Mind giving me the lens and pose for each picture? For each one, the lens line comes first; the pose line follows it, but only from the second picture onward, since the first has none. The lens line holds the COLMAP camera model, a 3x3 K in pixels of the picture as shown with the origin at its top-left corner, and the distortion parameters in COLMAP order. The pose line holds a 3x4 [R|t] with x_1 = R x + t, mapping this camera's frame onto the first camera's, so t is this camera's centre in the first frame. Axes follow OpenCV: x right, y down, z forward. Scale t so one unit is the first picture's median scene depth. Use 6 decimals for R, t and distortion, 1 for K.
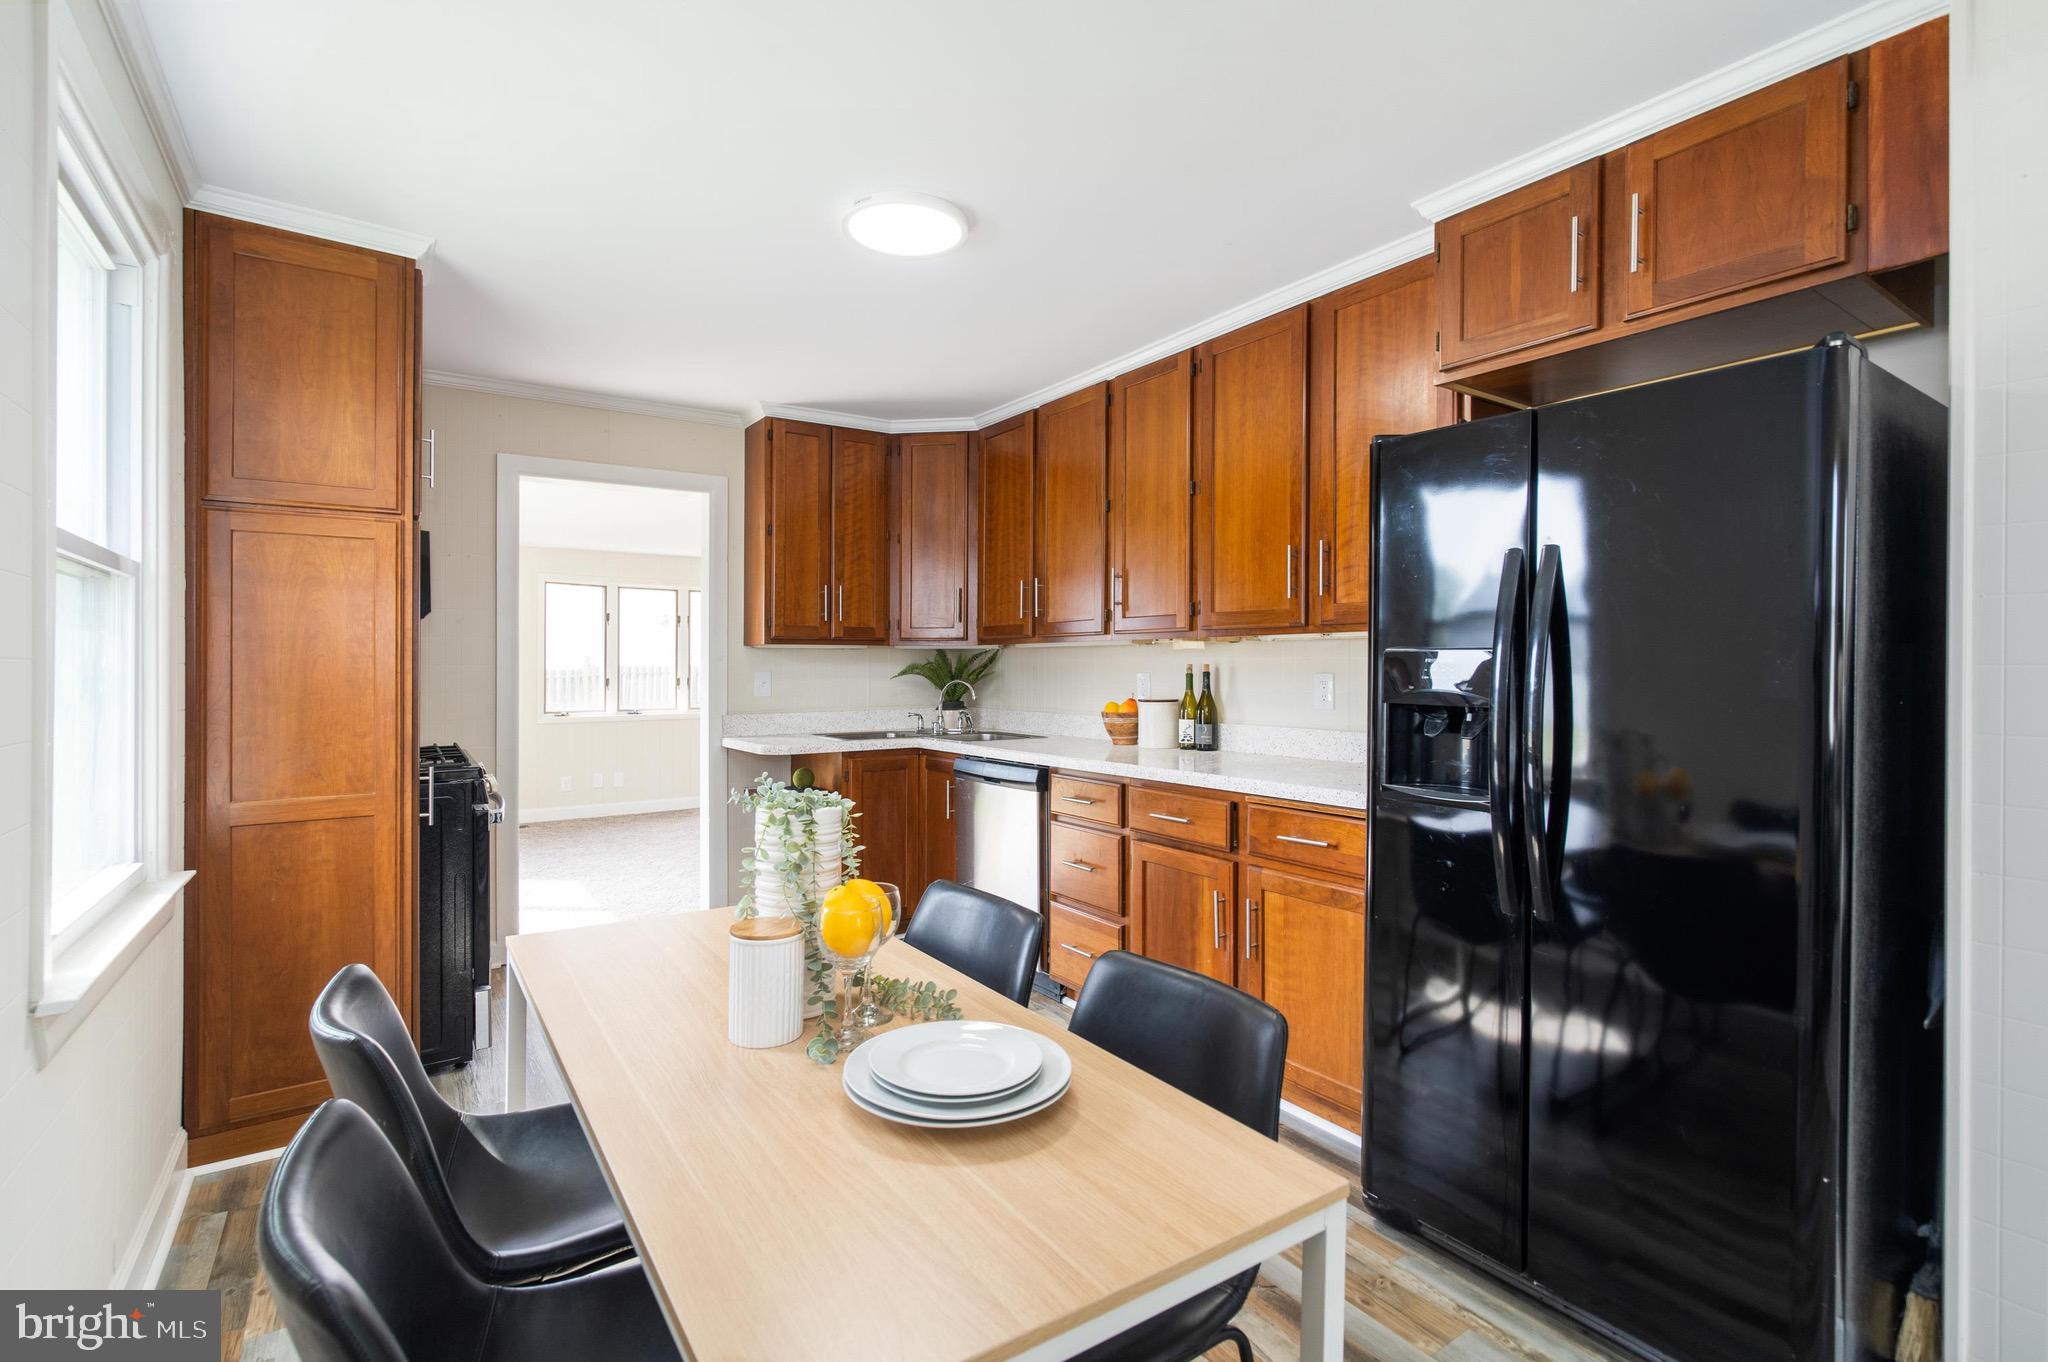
lens RADIAL K [[958.5, 0, 1027.9], [0, 958.5, 673.6], [0, 0, 1]] dist [-0.001158, 0.000430]
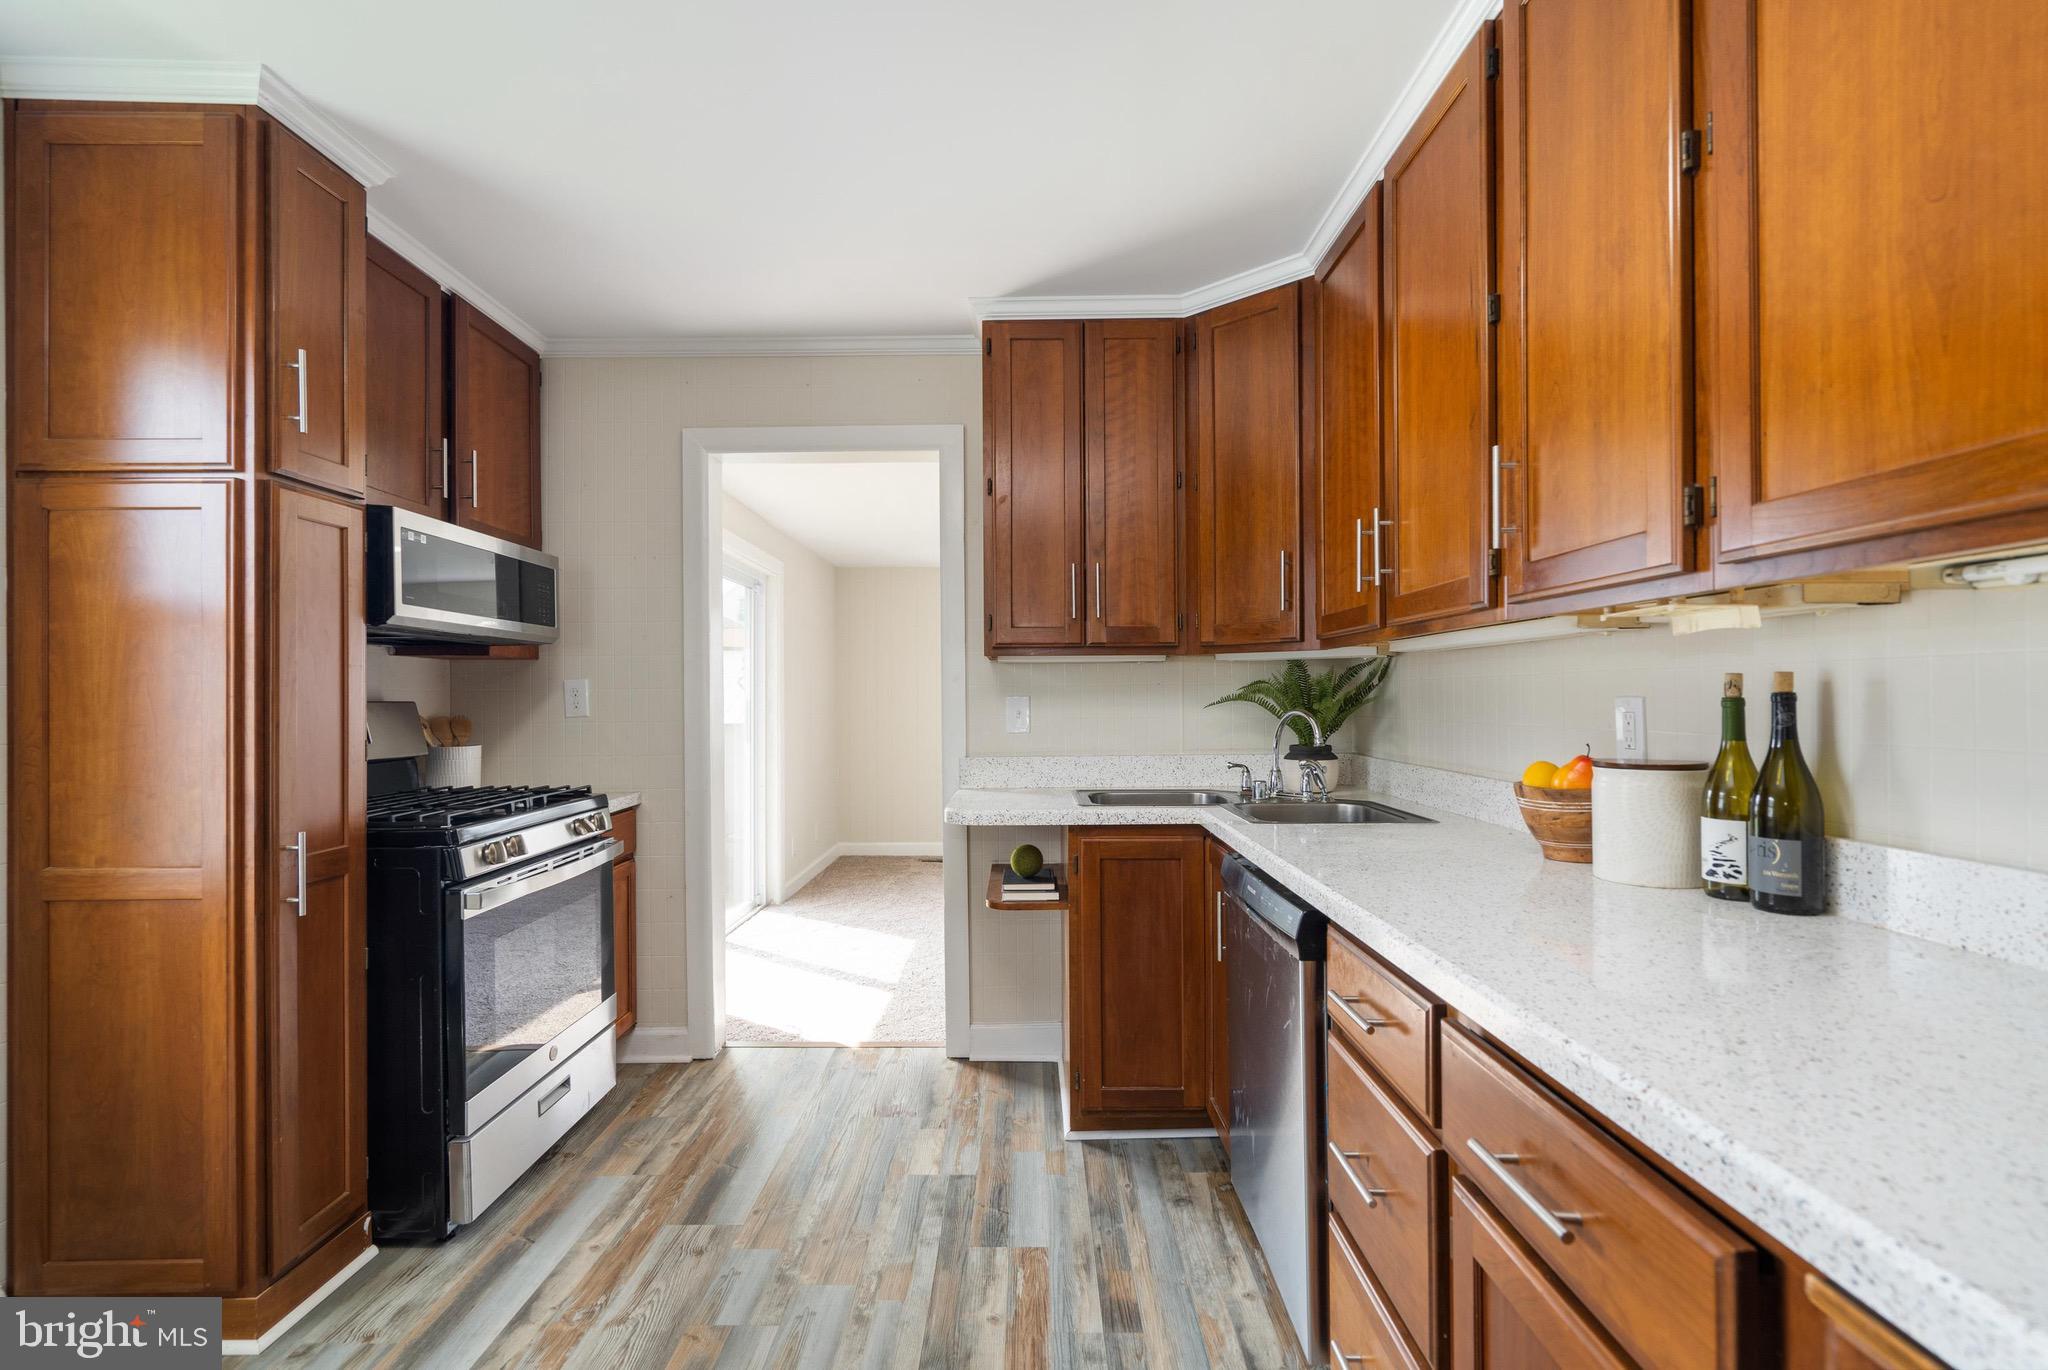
lens RADIAL K [[947.7, 0, 1022.5], [0, 947.7, 686.8], [0, 0, 1]] dist [0.003032, 0.001089]
pose [[0.825003, -0.007423, -0.565079, 0.148957], [-0.000269, 0.999908, -0.013528, 0.000844], [0.565128, 0.011312, 0.824926, 0.531819]]
